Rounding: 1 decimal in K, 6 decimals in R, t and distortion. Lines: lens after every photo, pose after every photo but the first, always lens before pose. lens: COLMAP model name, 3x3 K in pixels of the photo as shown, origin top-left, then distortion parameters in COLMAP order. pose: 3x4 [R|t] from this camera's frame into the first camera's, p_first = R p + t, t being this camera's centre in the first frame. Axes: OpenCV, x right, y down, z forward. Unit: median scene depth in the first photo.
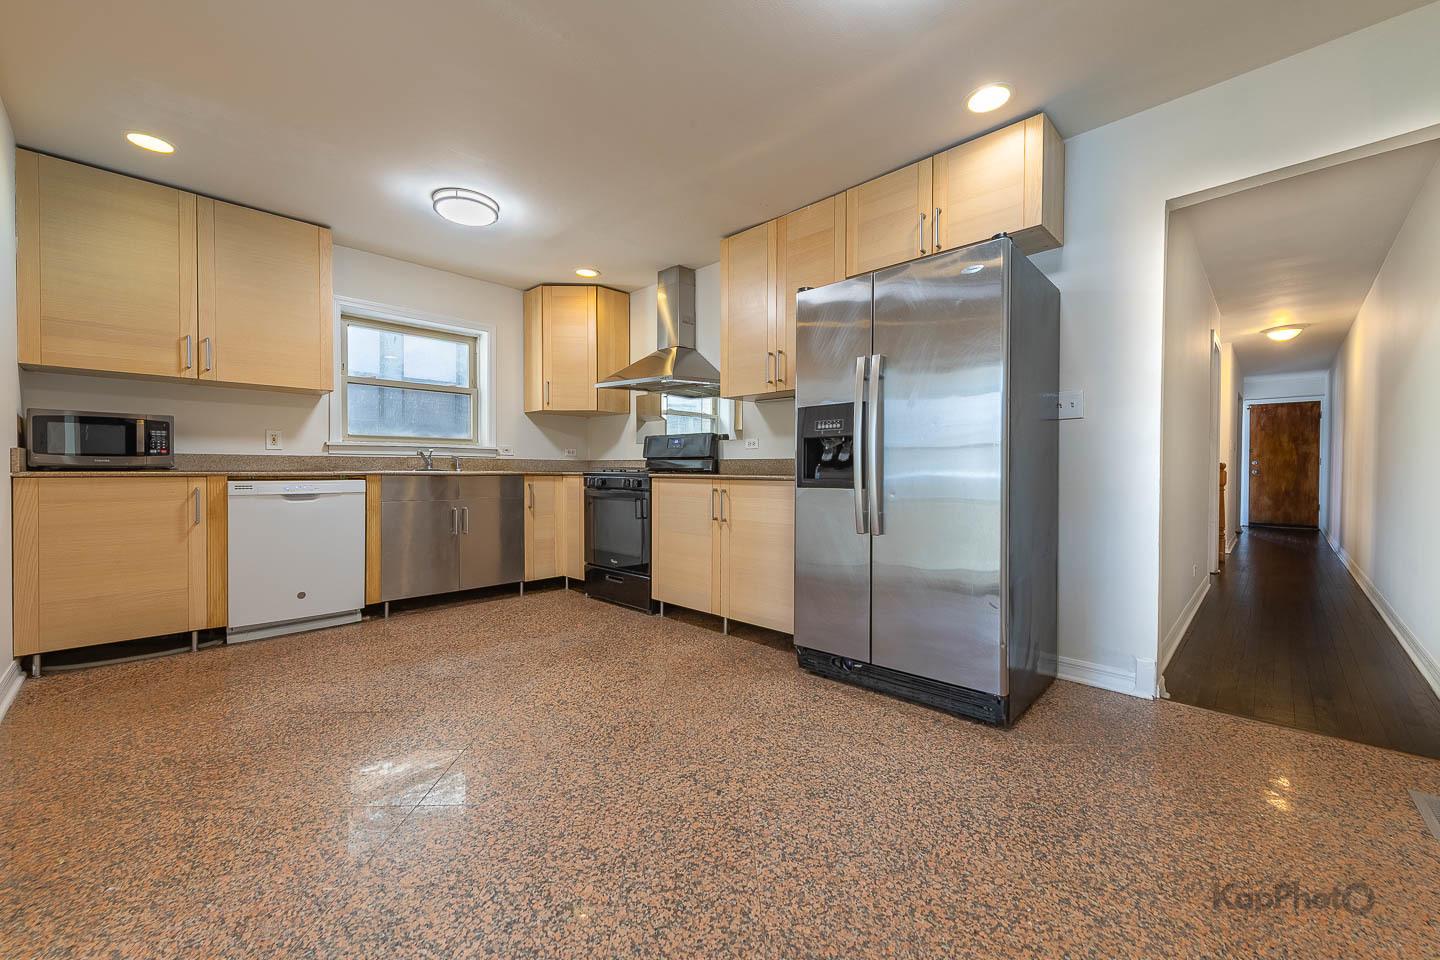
lens RADIAL K [[579.5, 0, 760.0], [0, 579.5, 482.1], [0, 0, 1]] dist [0.012756, -0.007285]
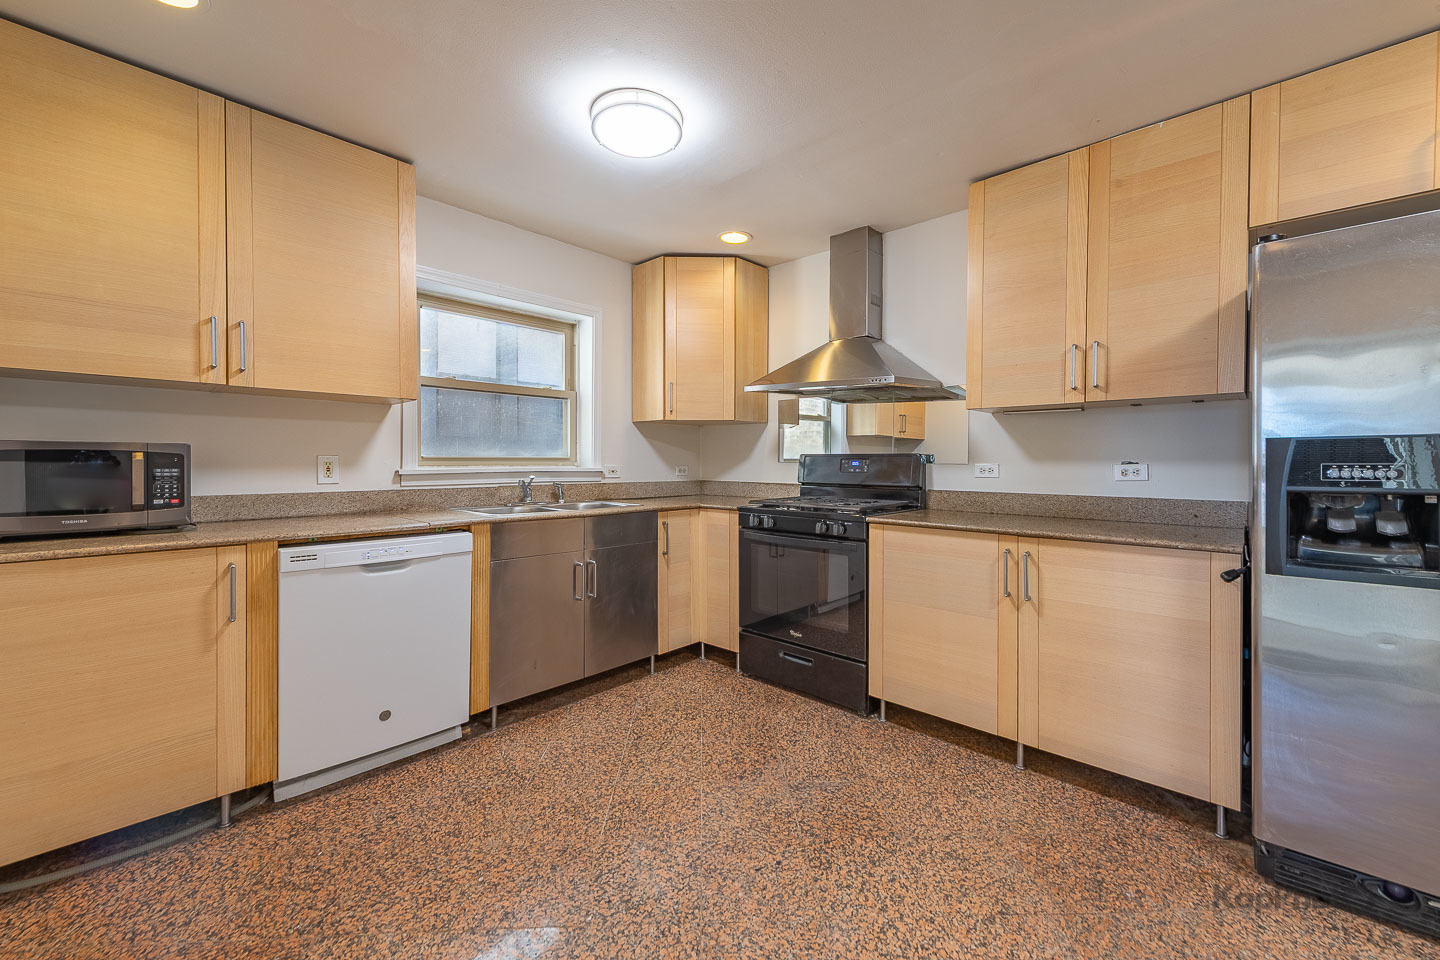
lens RADIAL K [[552.1, 0, 722.0], [0, 552.1, 465.3], [0, 0, 1]] dist [0.002791, -0.000119]
pose [[0.999930, -0.001143, 0.011816, -0.390057], [0.001189, 0.999992, -0.003859, -0.078197], [-0.011811, 0.003872, 0.999923, 0.350564]]
